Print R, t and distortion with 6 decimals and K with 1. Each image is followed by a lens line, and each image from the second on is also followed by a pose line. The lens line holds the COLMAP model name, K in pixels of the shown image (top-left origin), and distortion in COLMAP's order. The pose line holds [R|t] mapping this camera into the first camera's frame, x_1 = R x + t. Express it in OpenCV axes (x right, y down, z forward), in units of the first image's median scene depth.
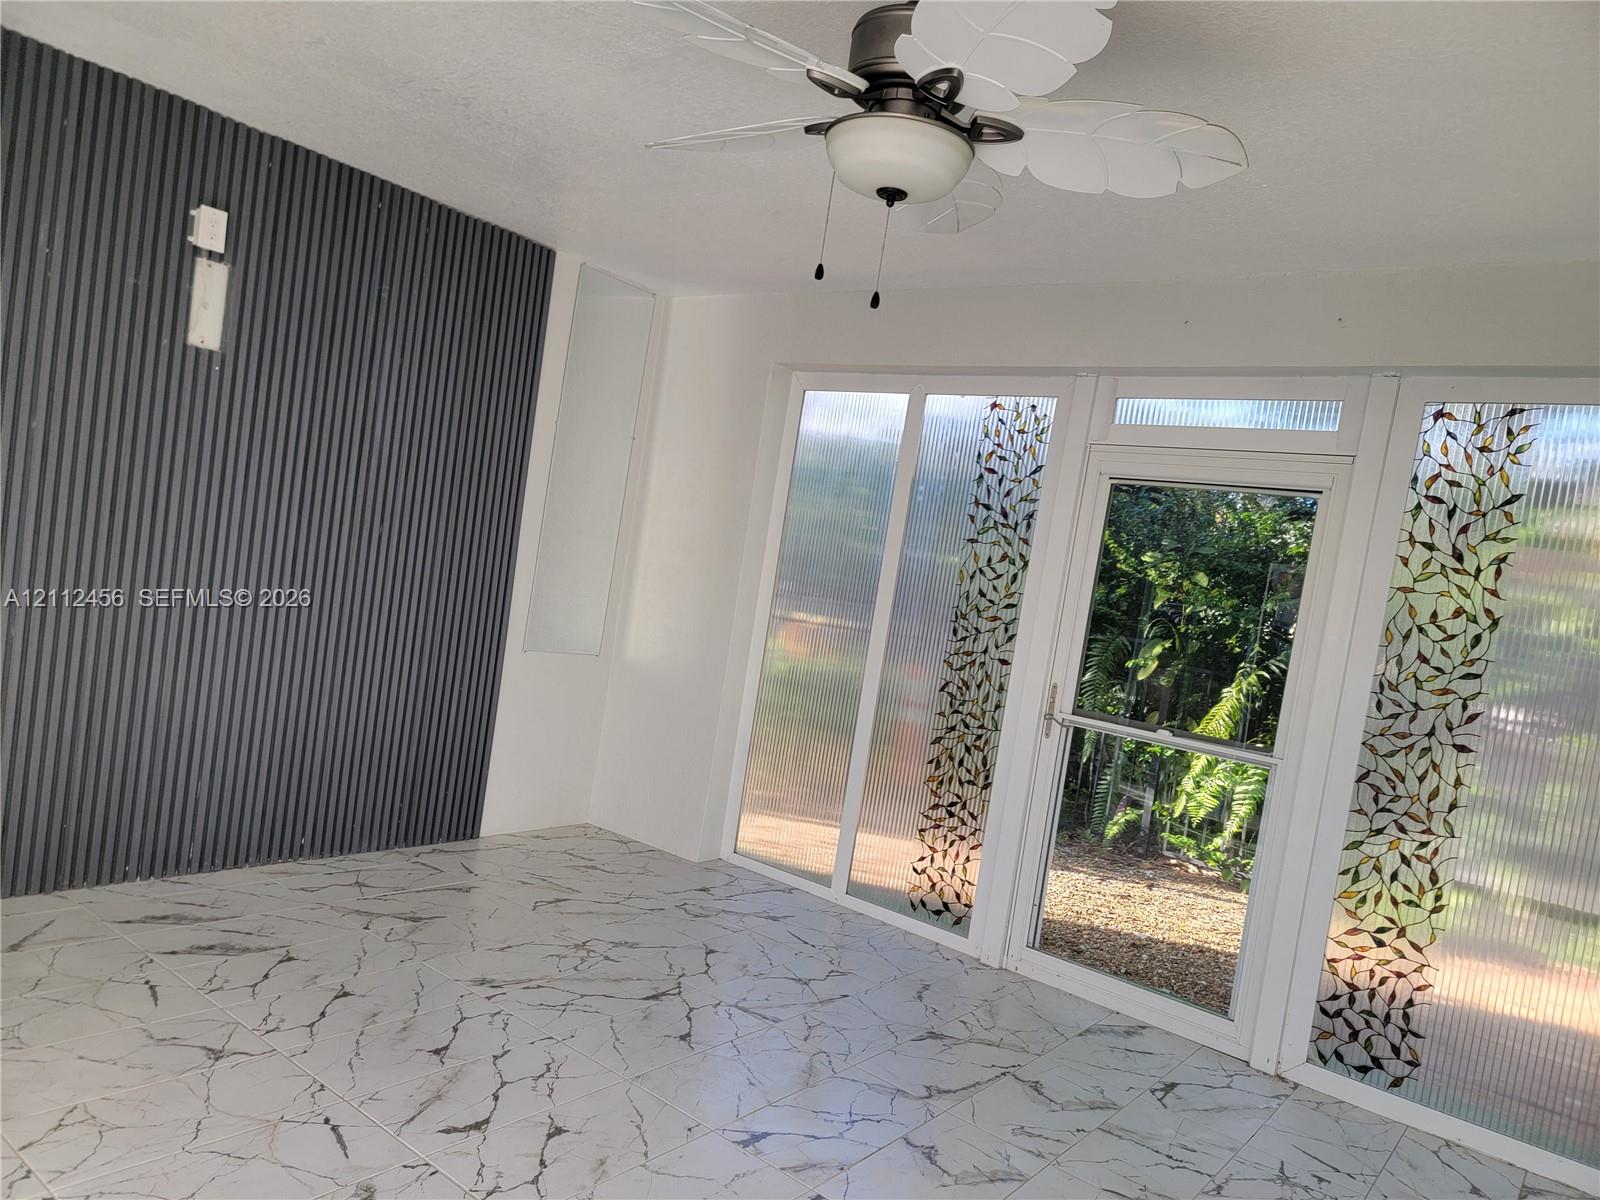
lens RADIAL K [[1111.6, 0, 830.6], [0, 1111.6, 638.2], [0, 0, 1]] dist [0.085626, -0.074181]
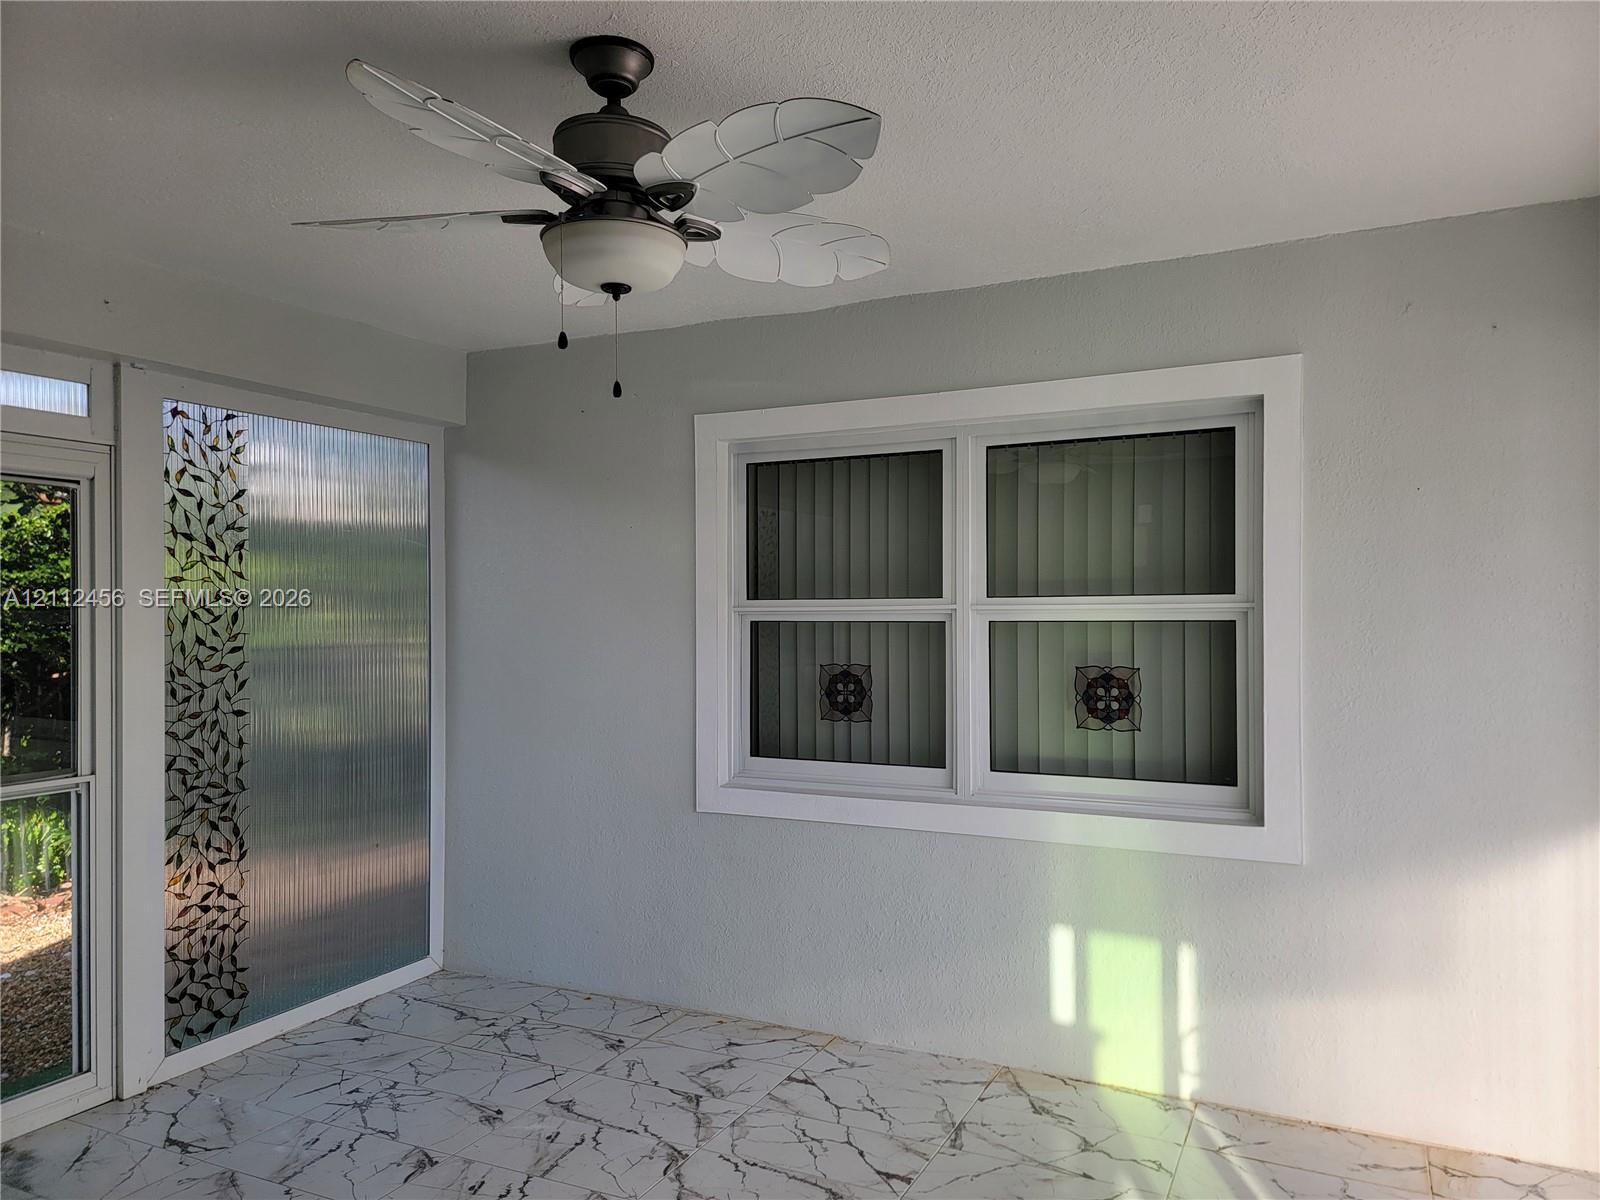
lens RADIAL K [[1111.6, 0, 828.7], [0, 1111.6, 612.9], [0, 0, 1]] dist [0.085626, -0.074181]
pose [[-0.213794, -0.149958, 0.965300, -0.638858], [0.026125, 0.986916, 0.159102, -0.163867], [-0.976529, 0.059234, -0.207079, 0.634012]]
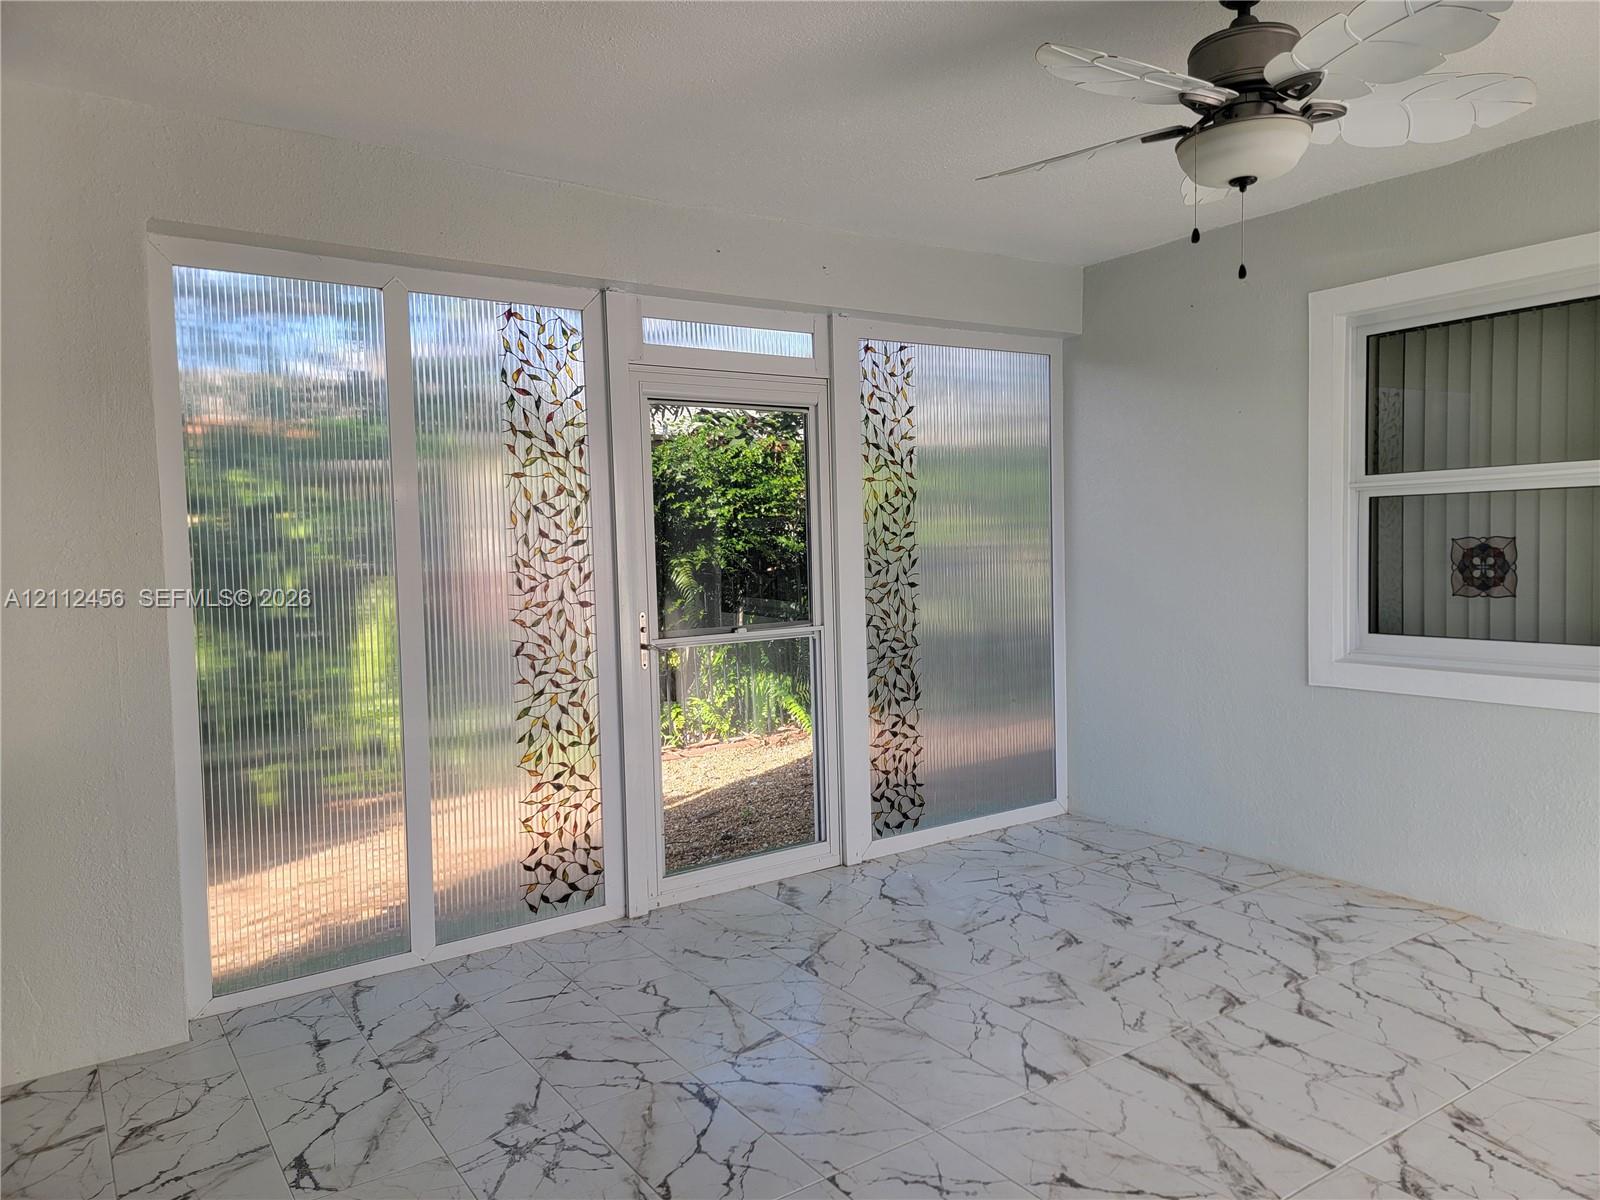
lens RADIAL K [[1111.6, 0, 809.3], [0, 1111.6, 601.4], [0, 0, 1]] dist [0.085626, -0.074181]
pose [[0.296885, -0.210308, 0.931466, -0.788624], [0.126761, 0.975493, 0.179846, -0.149978], [-0.946462, 0.064680, 0.316268, 0.660202]]
